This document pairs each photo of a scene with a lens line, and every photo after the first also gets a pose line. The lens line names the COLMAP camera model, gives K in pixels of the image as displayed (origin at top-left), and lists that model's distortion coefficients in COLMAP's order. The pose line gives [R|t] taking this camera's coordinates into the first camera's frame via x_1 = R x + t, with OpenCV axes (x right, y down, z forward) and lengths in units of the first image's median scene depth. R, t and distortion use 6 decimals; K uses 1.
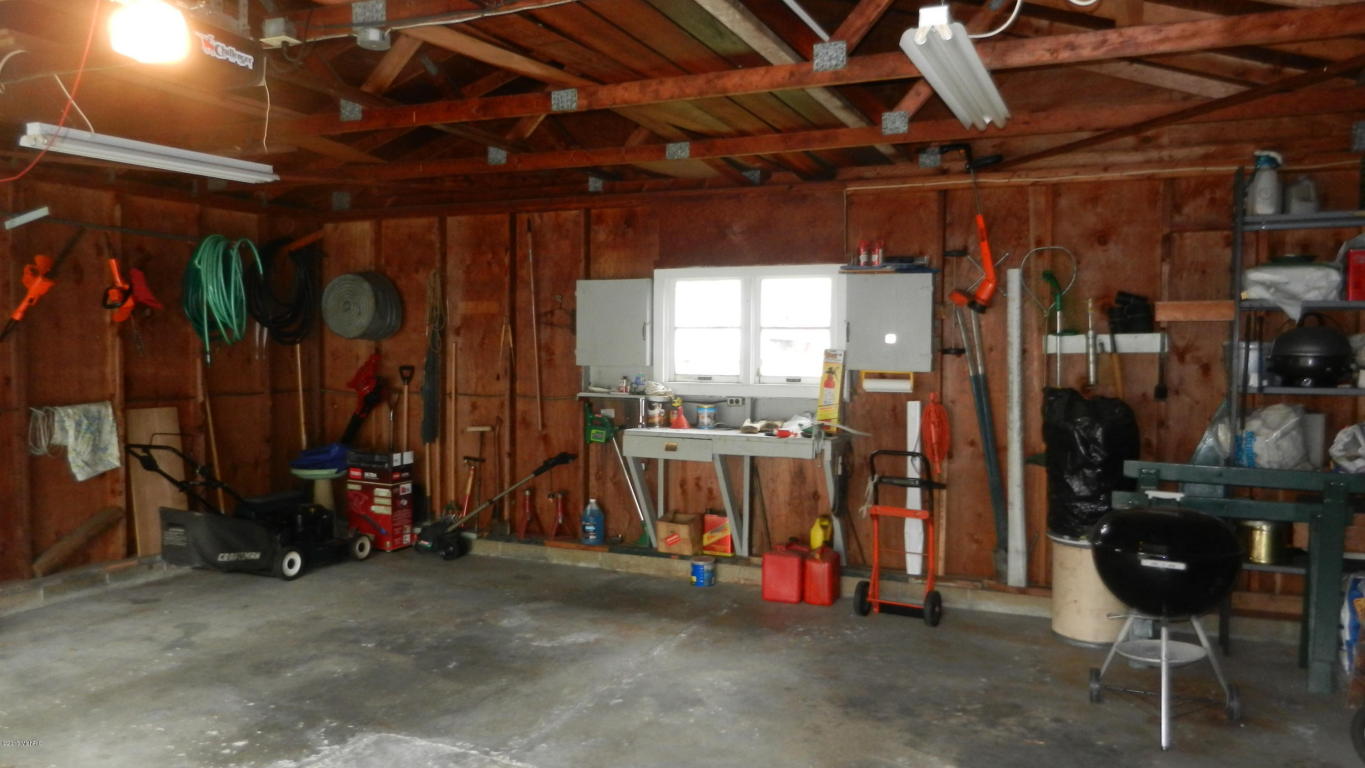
lens RADIAL K [[1010.7, 0, 682.5], [0, 1010.7, 384.0], [0, 0, 1]] dist [0.004863, 0.004925]
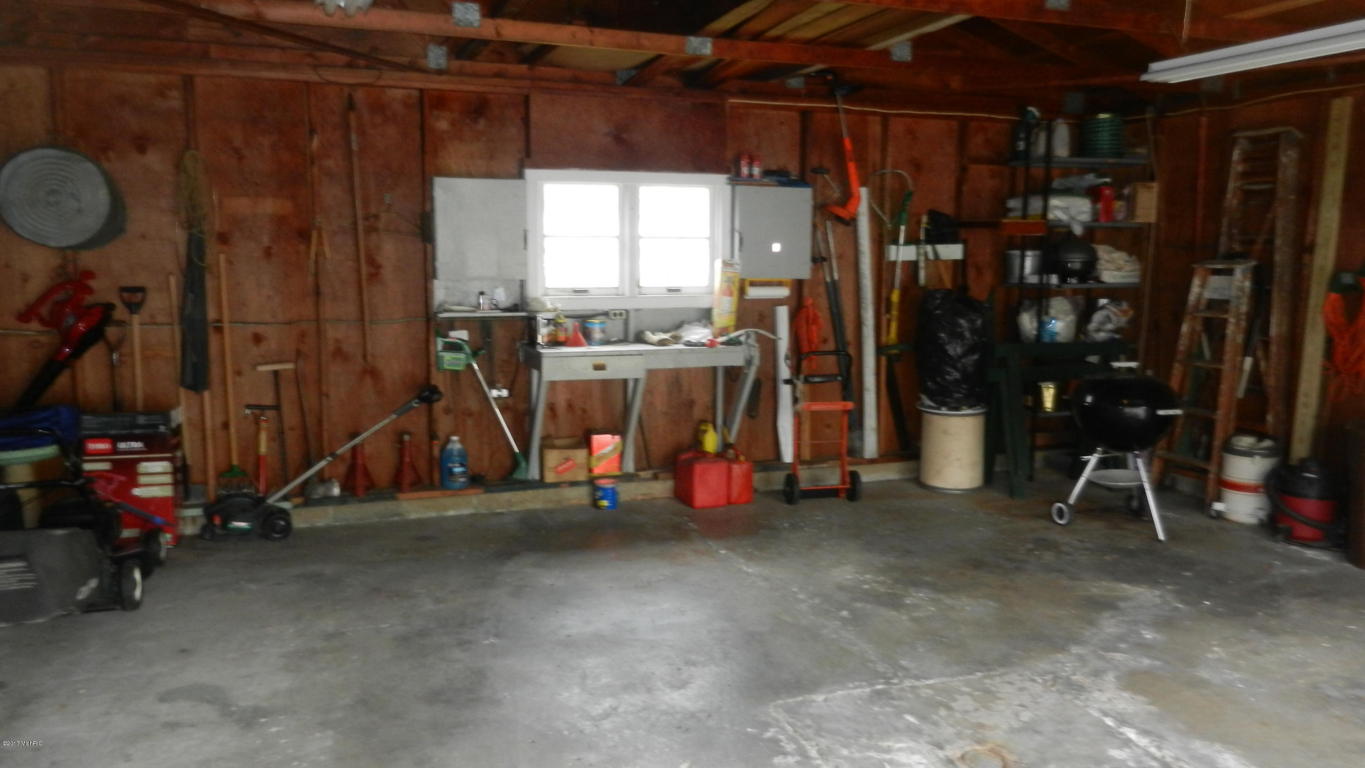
lens RADIAL K [[1010.7, 0, 682.5], [0, 1010.7, 384.0], [0, 0, 1]] dist [0.004863, 0.004925]
pose [[0.725908, -0.092447, 0.681550, -0.594421], [0.029255, 0.994179, 0.103695, -0.015502], [-0.687169, -0.055334, 0.724387, 0.277504]]
